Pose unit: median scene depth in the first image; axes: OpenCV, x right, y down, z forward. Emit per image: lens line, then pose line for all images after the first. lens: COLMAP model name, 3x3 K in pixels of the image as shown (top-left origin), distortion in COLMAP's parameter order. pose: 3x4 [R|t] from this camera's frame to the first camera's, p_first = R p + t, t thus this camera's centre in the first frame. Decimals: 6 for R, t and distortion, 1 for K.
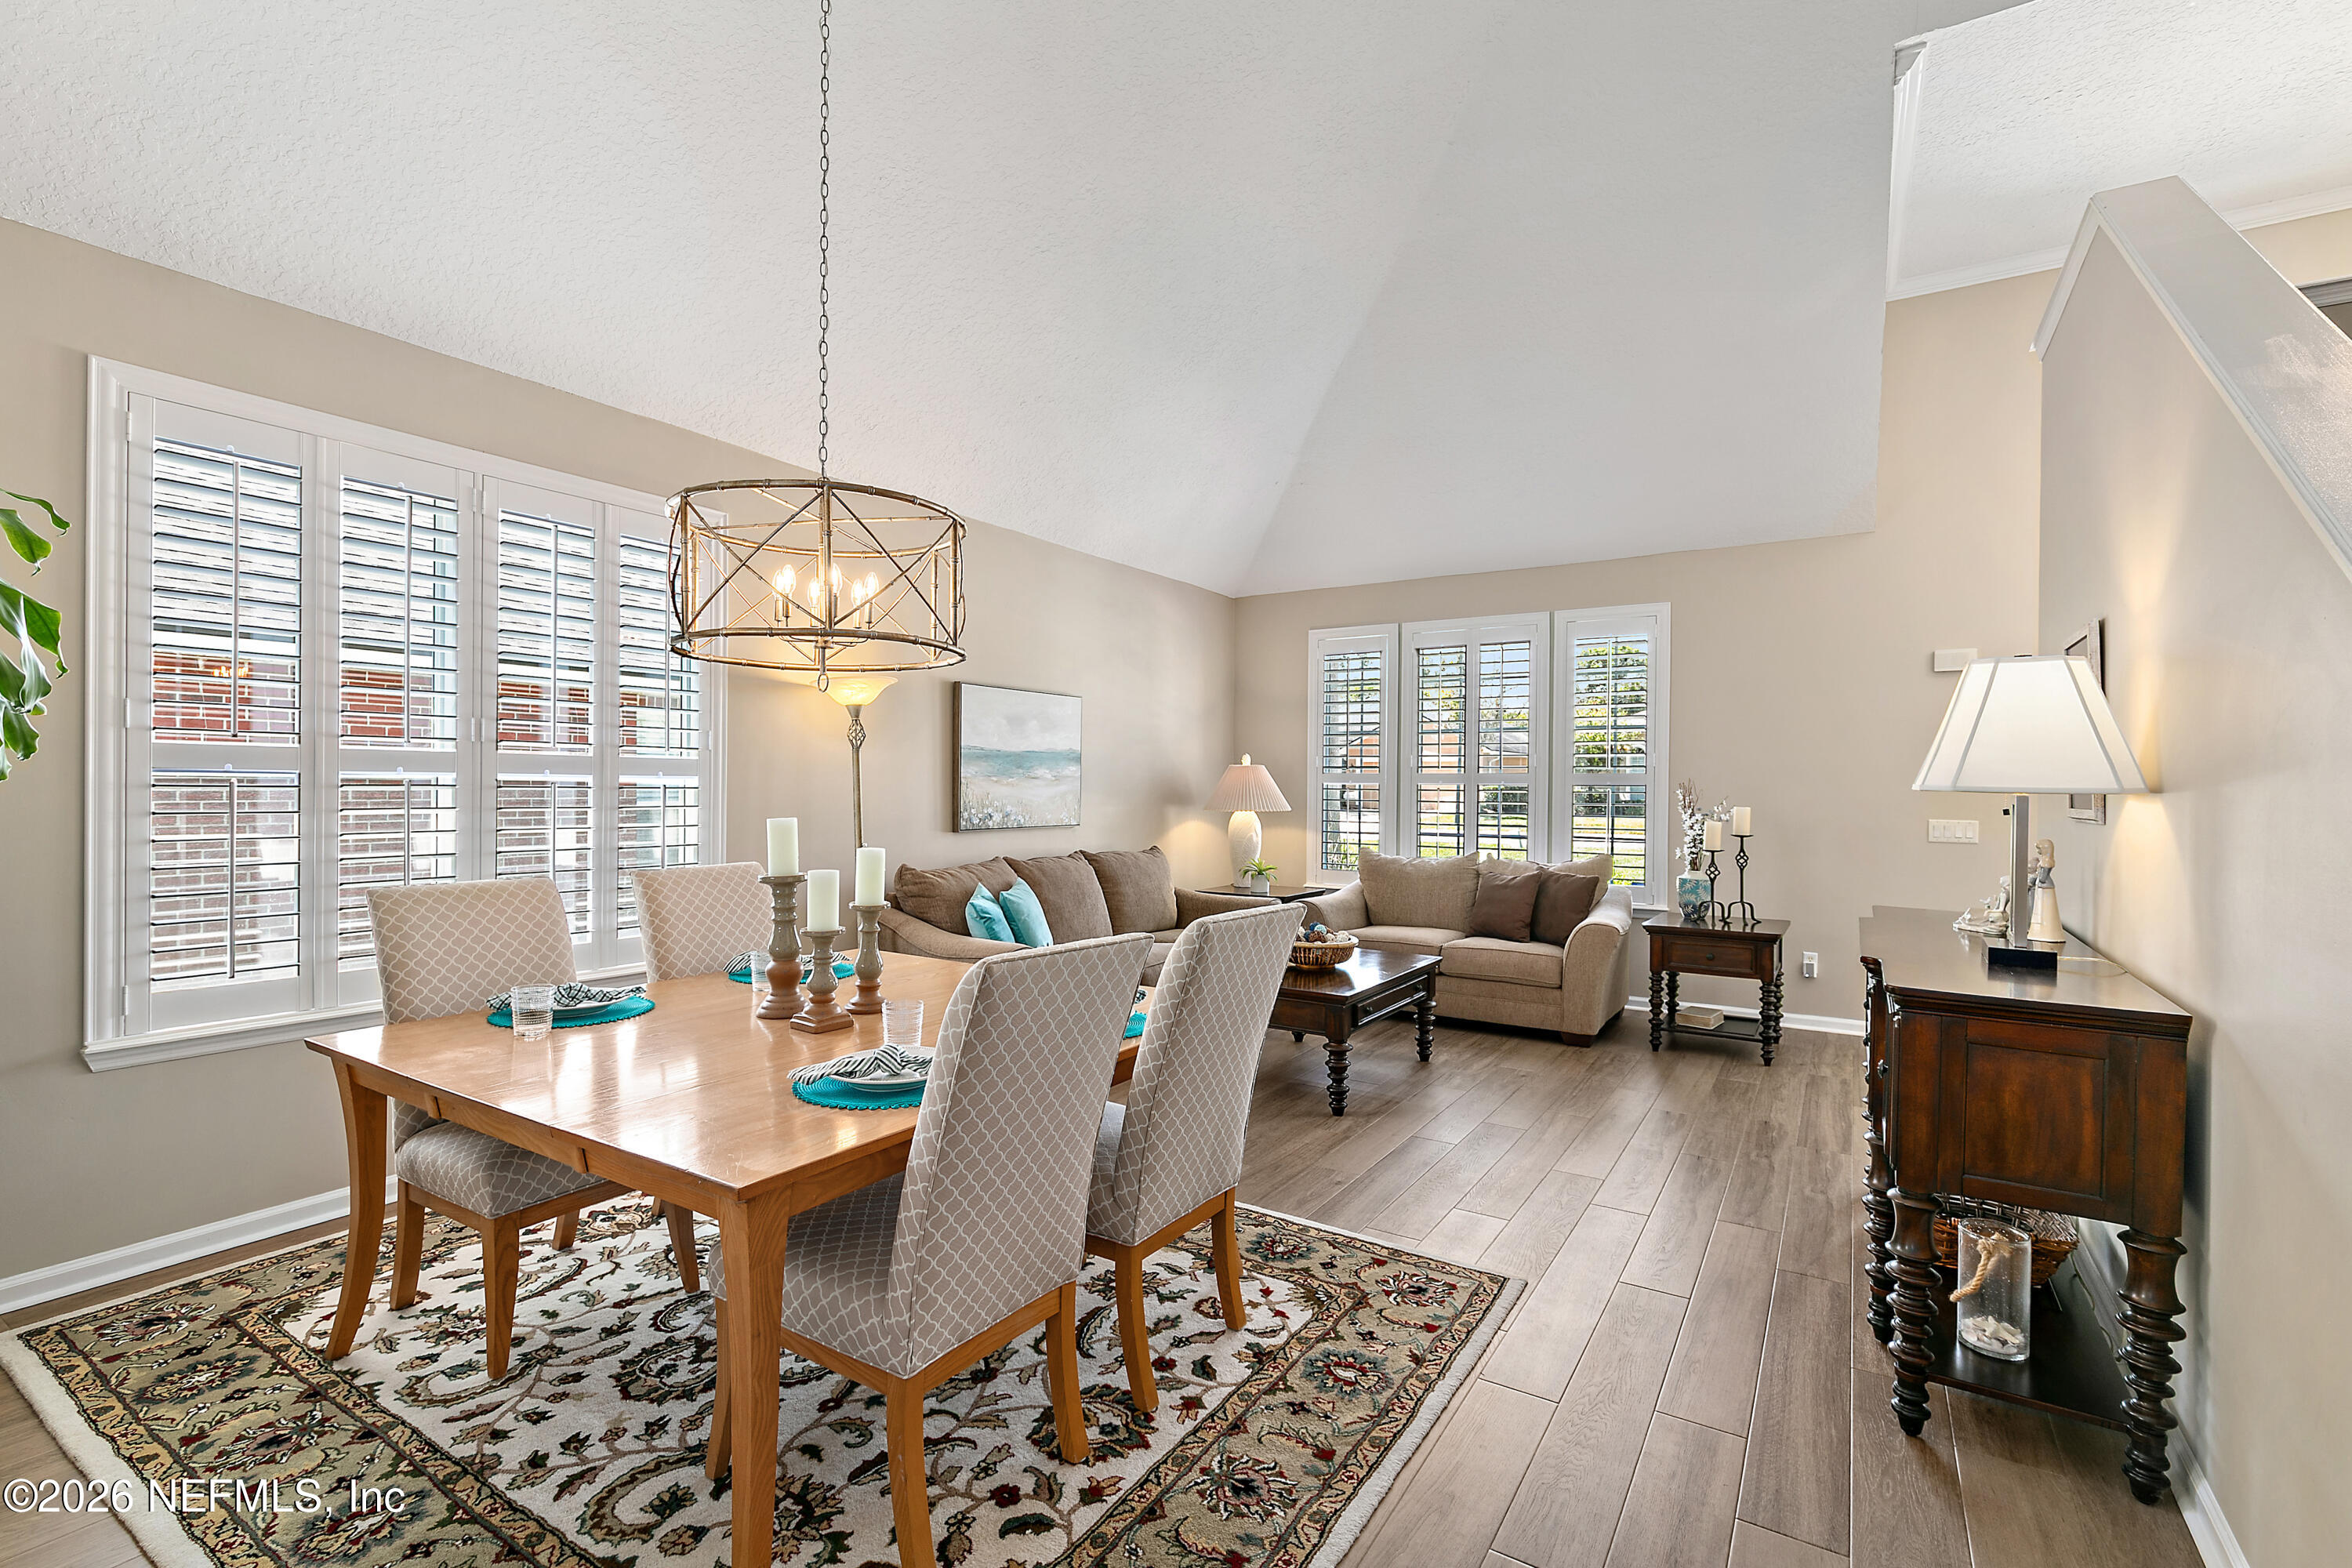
lens RADIAL K [[1069.1, 0, 1171.1], [0, 1069.1, 791.2], [0, 0, 1]] dist [0.005038, -0.000973]
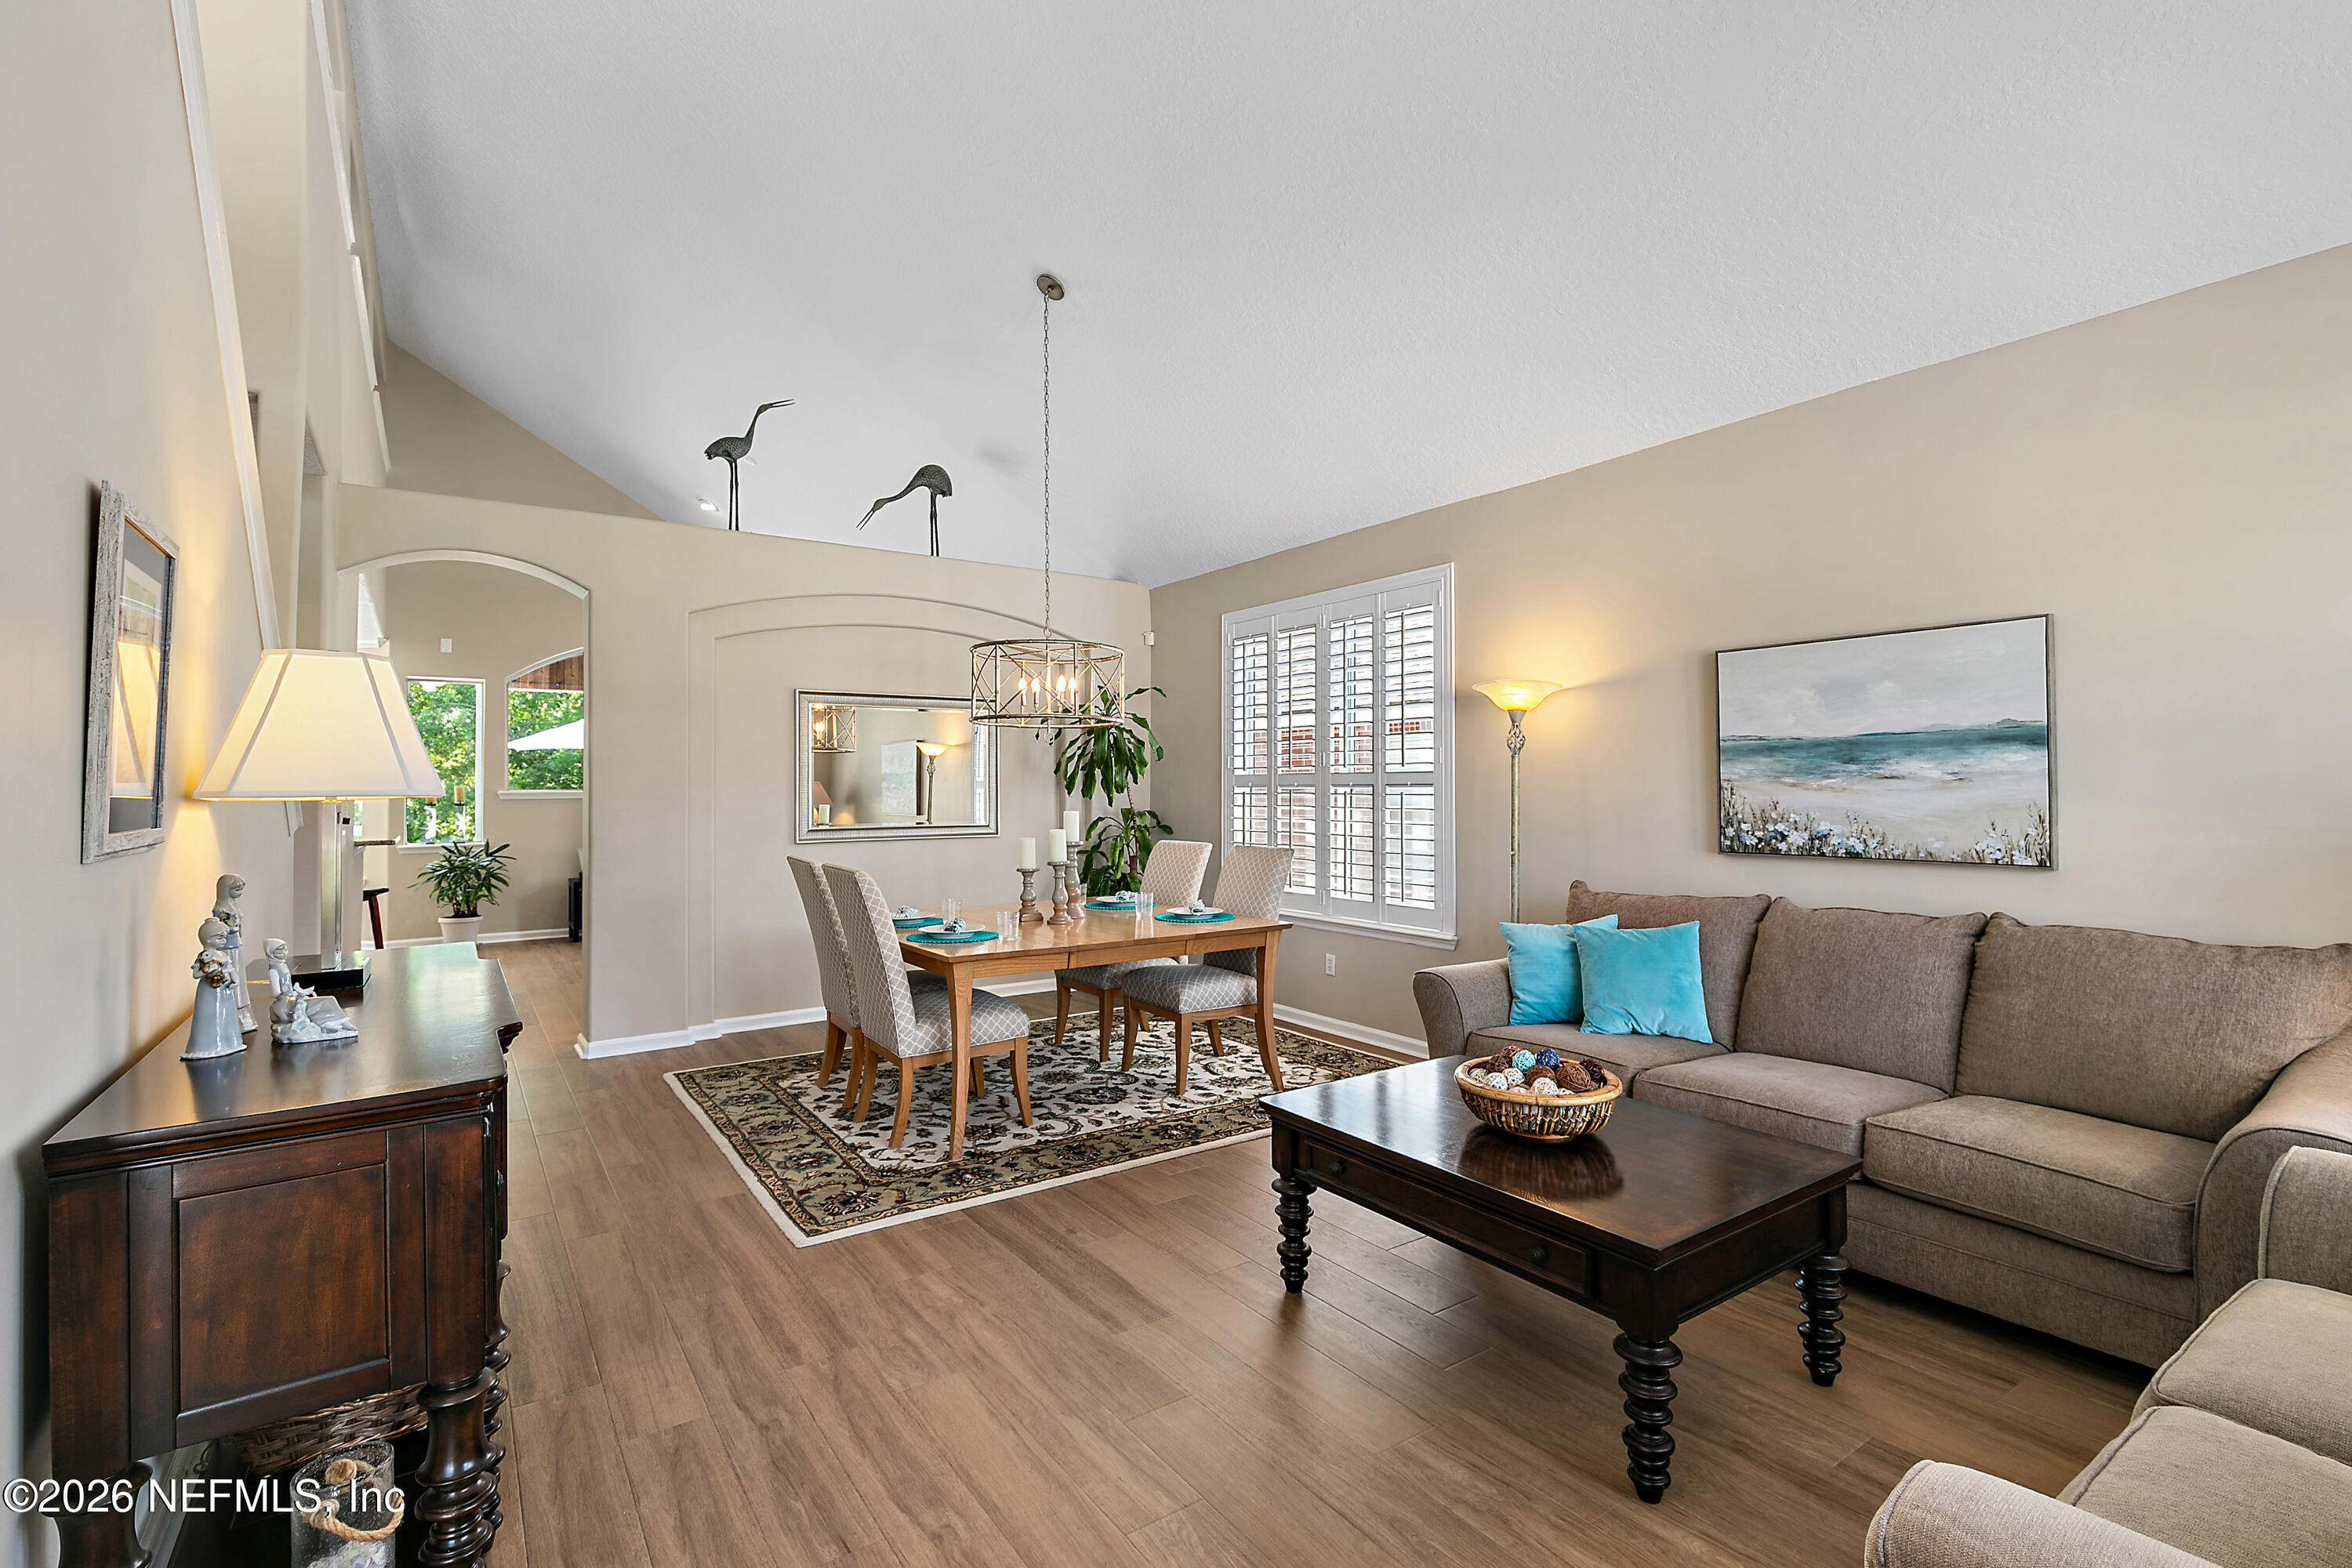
lens RADIAL K [[1069.1, 0, 1186.8], [0, 1069.1, 772.5], [0, 0, 1]] dist [0.005038, -0.000973]
pose [[-0.383806, -0.015538, -0.923283, 1.406702], [0.001319, 0.999848, -0.017374, -0.012263], [0.923413, -0.007886, -0.383727, 2.100826]]
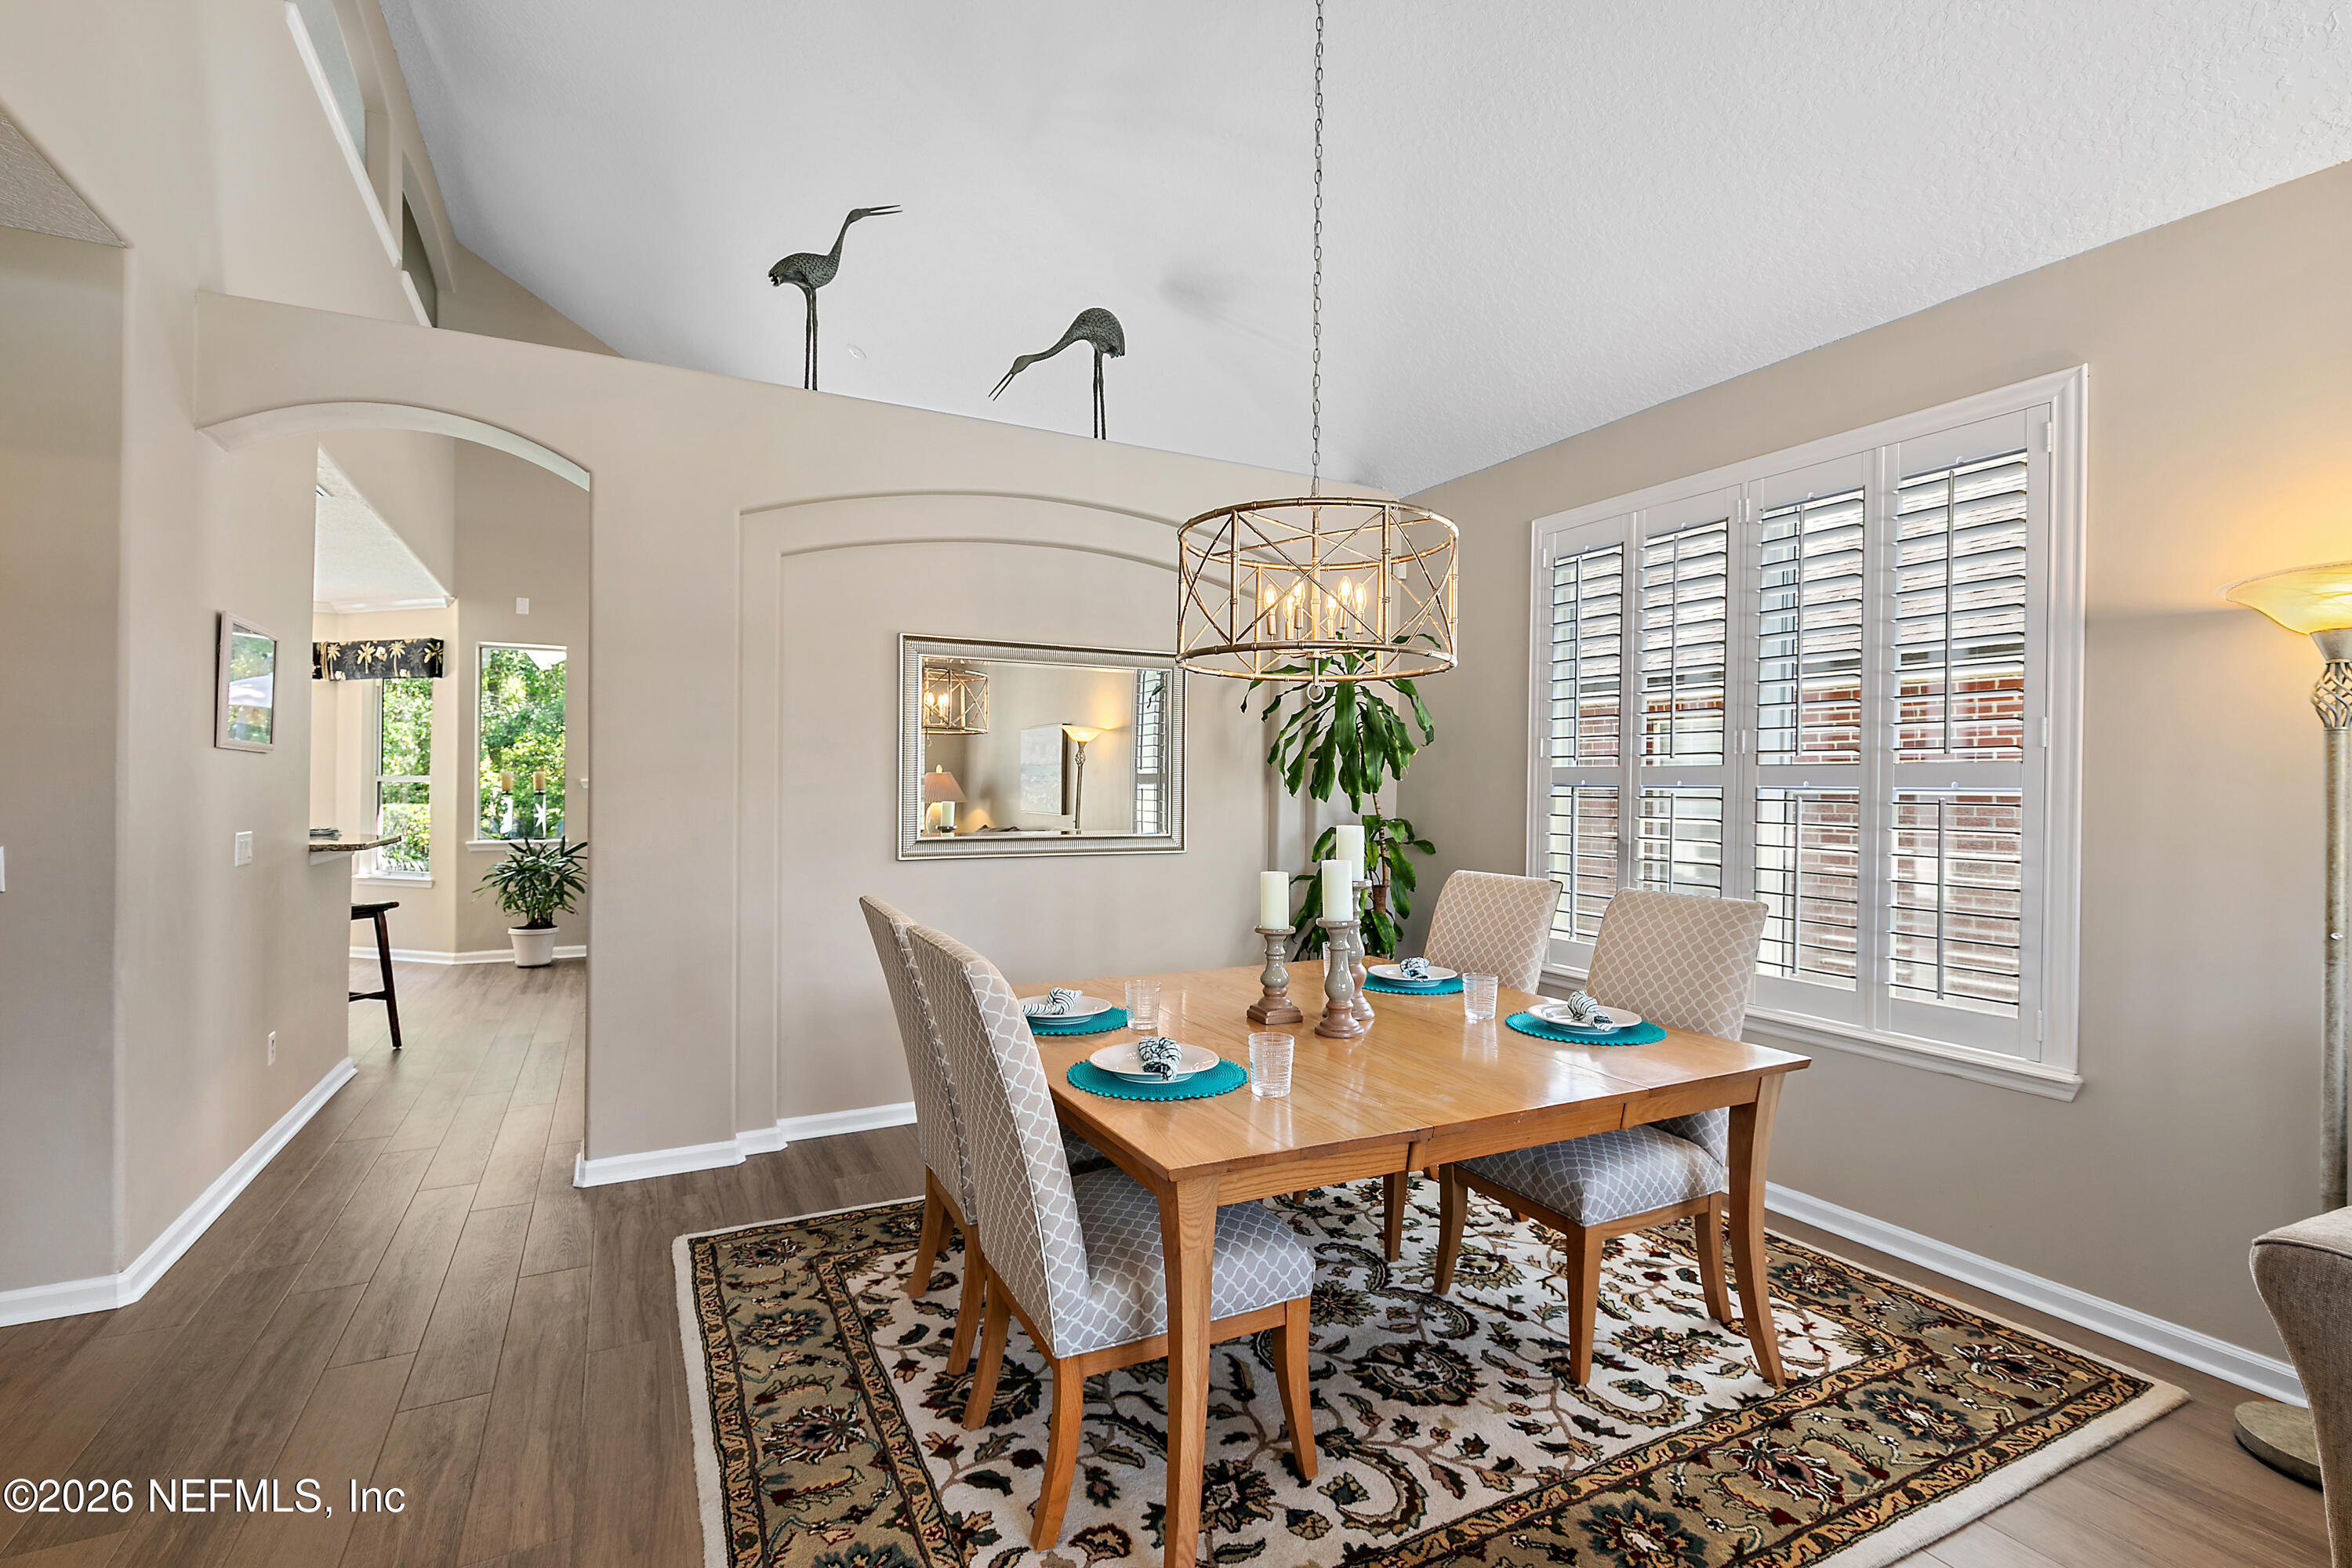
lens RADIAL K [[1069.1, 0, 1178.5], [0, 1069.1, 791.5], [0, 0, 1]] dist [0.005038, -0.000973]
pose [[-0.500613, -0.003042, -0.865666, 0.680880], [-0.012823, 0.999910, 0.003902, -0.012863], [0.865576, 0.013054, -0.500607, 1.520888]]
